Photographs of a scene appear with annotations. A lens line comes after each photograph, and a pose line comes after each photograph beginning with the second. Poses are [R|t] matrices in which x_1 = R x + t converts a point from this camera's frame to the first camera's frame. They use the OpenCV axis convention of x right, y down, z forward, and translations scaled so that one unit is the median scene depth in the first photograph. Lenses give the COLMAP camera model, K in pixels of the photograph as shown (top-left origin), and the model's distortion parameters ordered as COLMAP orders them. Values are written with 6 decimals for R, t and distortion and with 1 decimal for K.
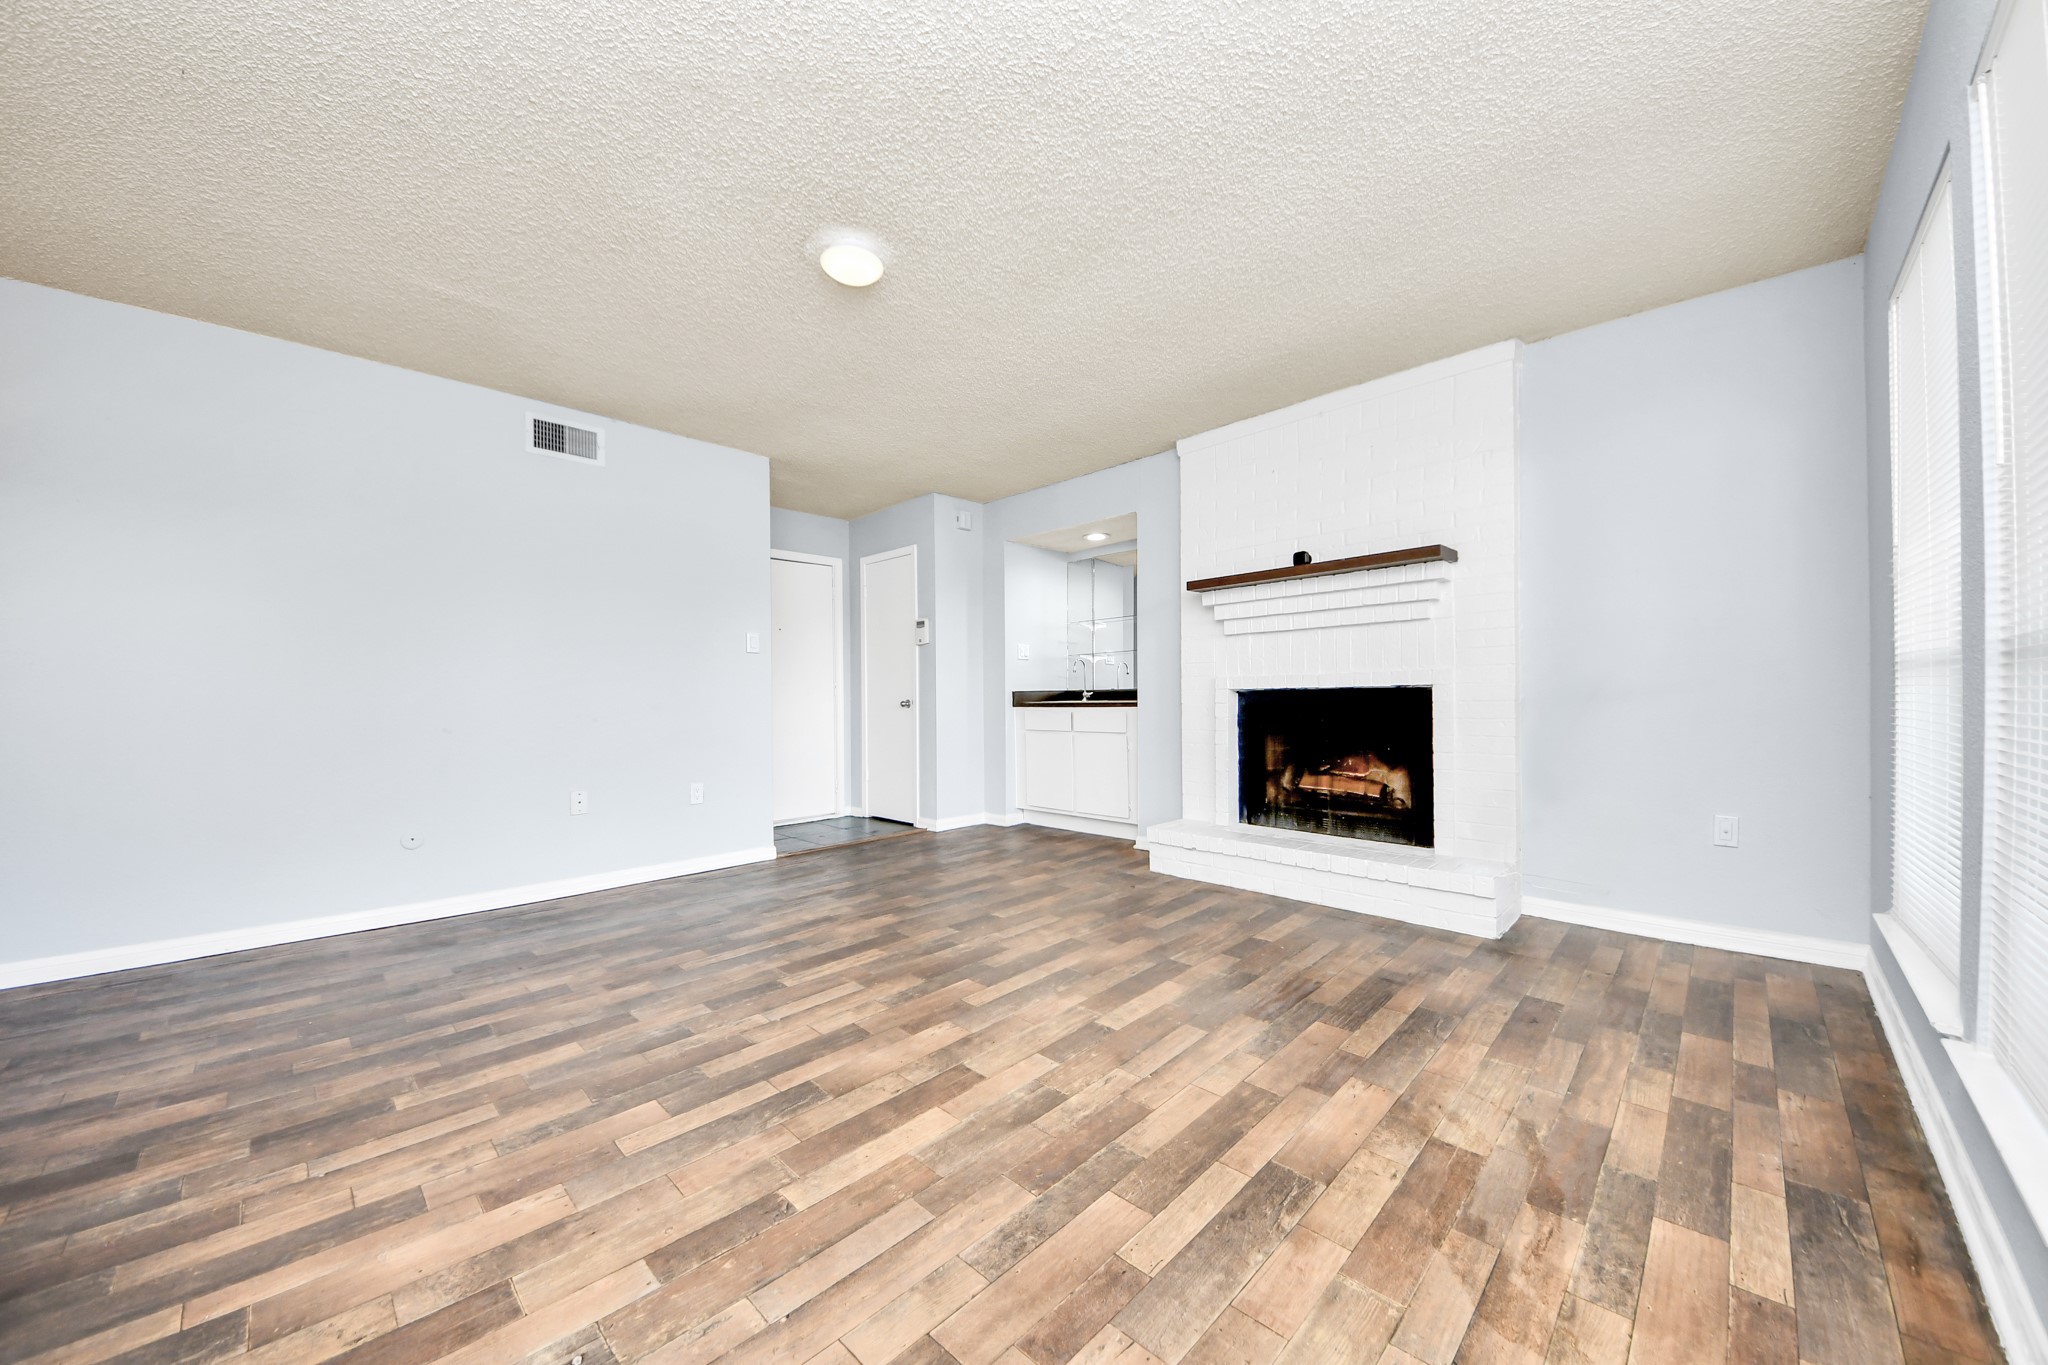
lens RADIAL K [[716.2, 0, 1028.6], [0, 716.2, 689.9], [0, 0, 1]] dist [0.023361, -0.009041]
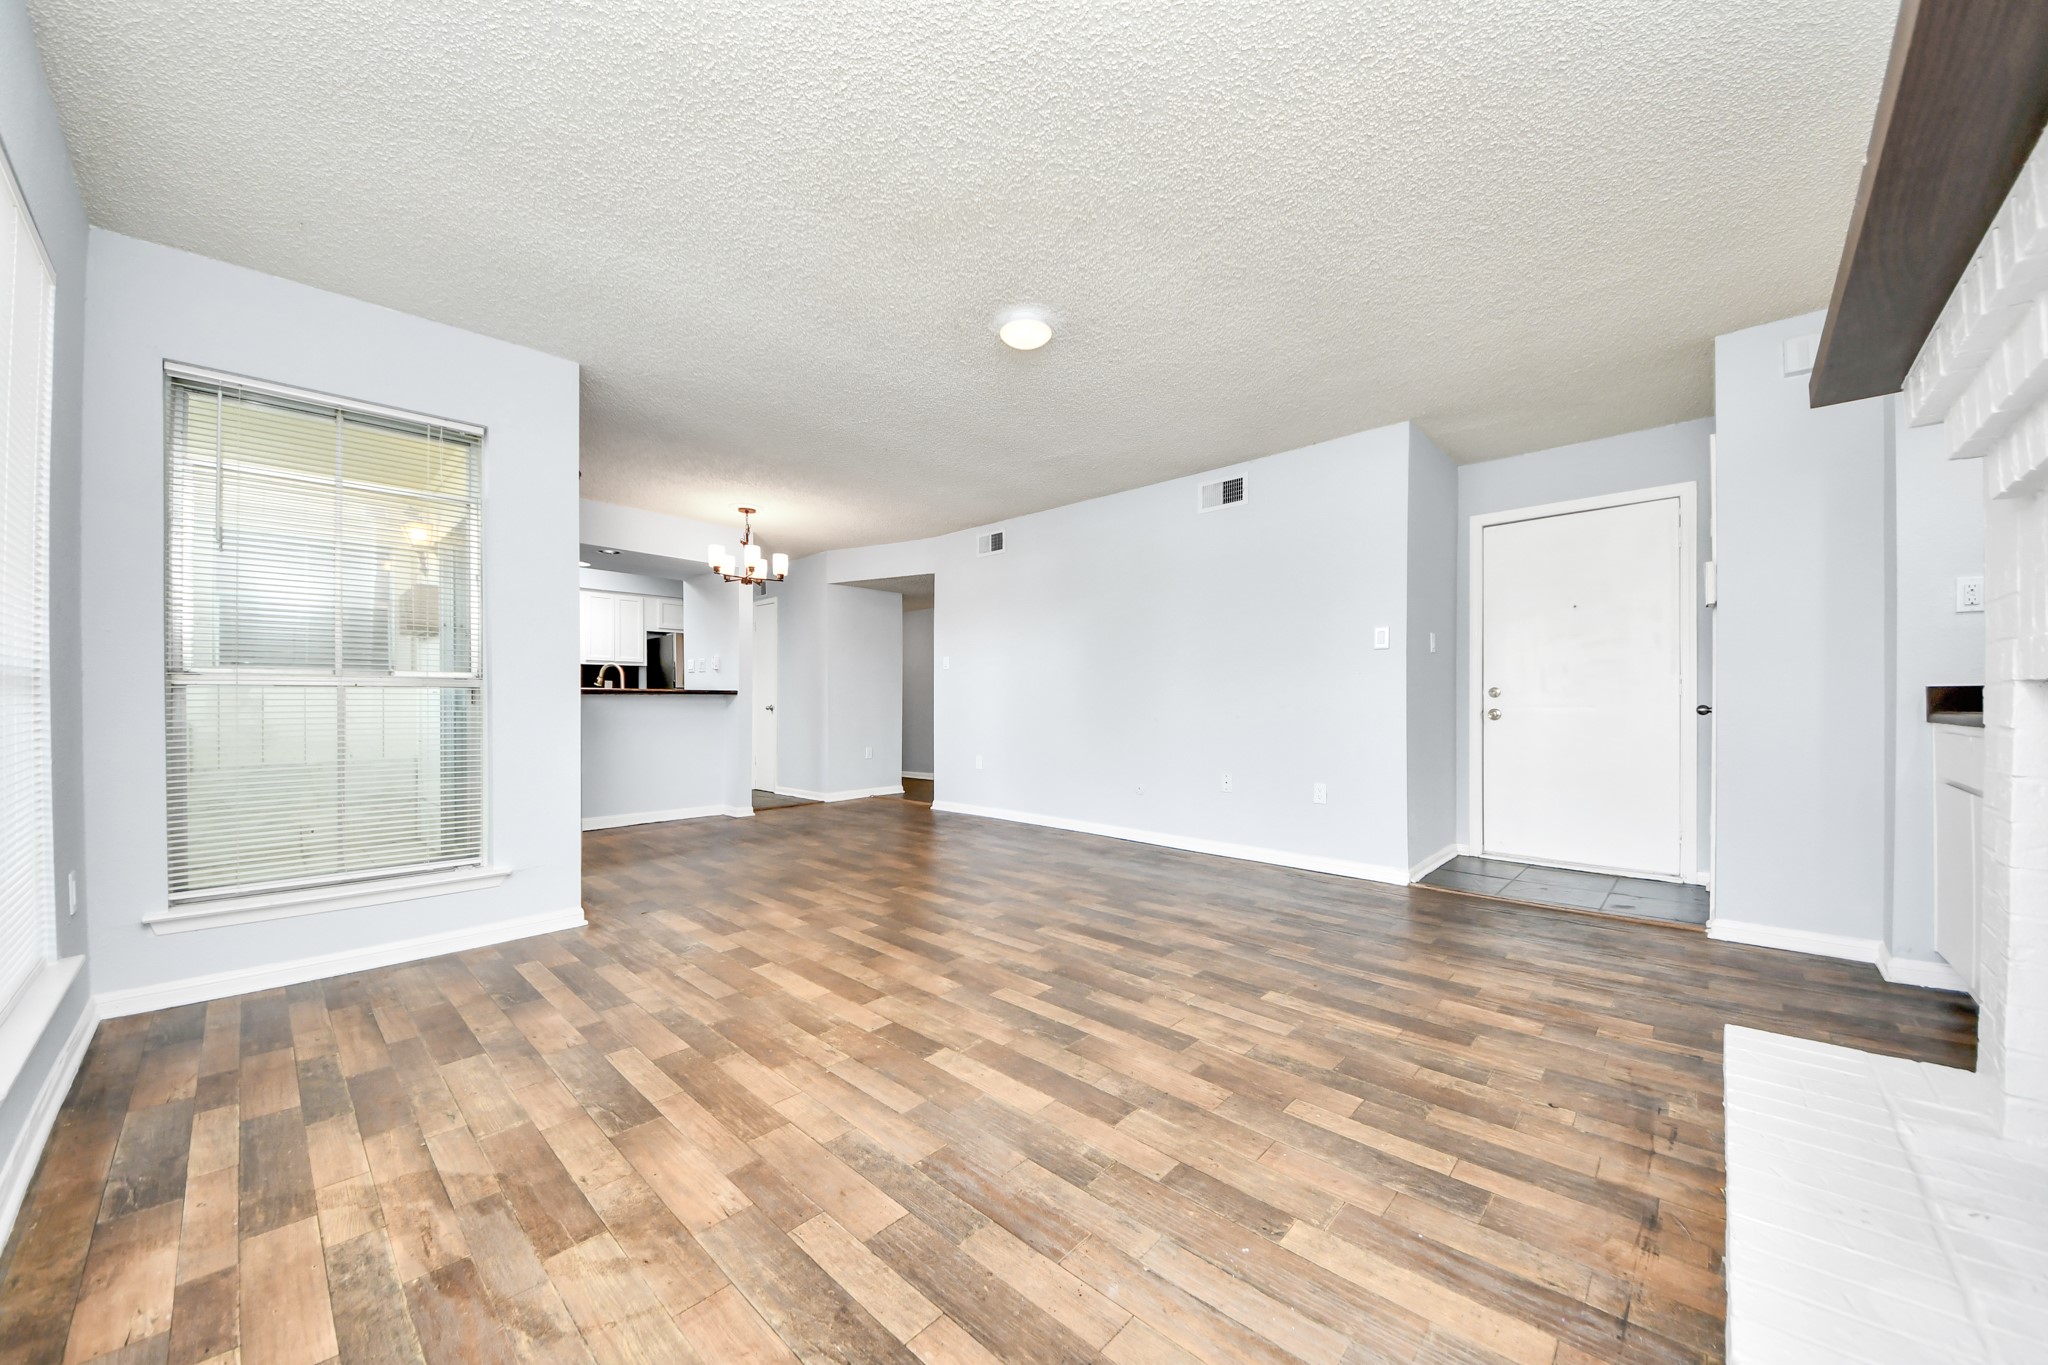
lens RADIAL K [[732.1, 0, 1026.8], [0, 732.1, 680.0], [0, 0, 1]] dist [0.025957, -0.009474]
pose [[0.022204, -0.011419, -0.999688, 1.149003], [0.010432, 0.999883, -0.011189, -0.009894], [0.999699, -0.010180, 0.022320, 1.175834]]
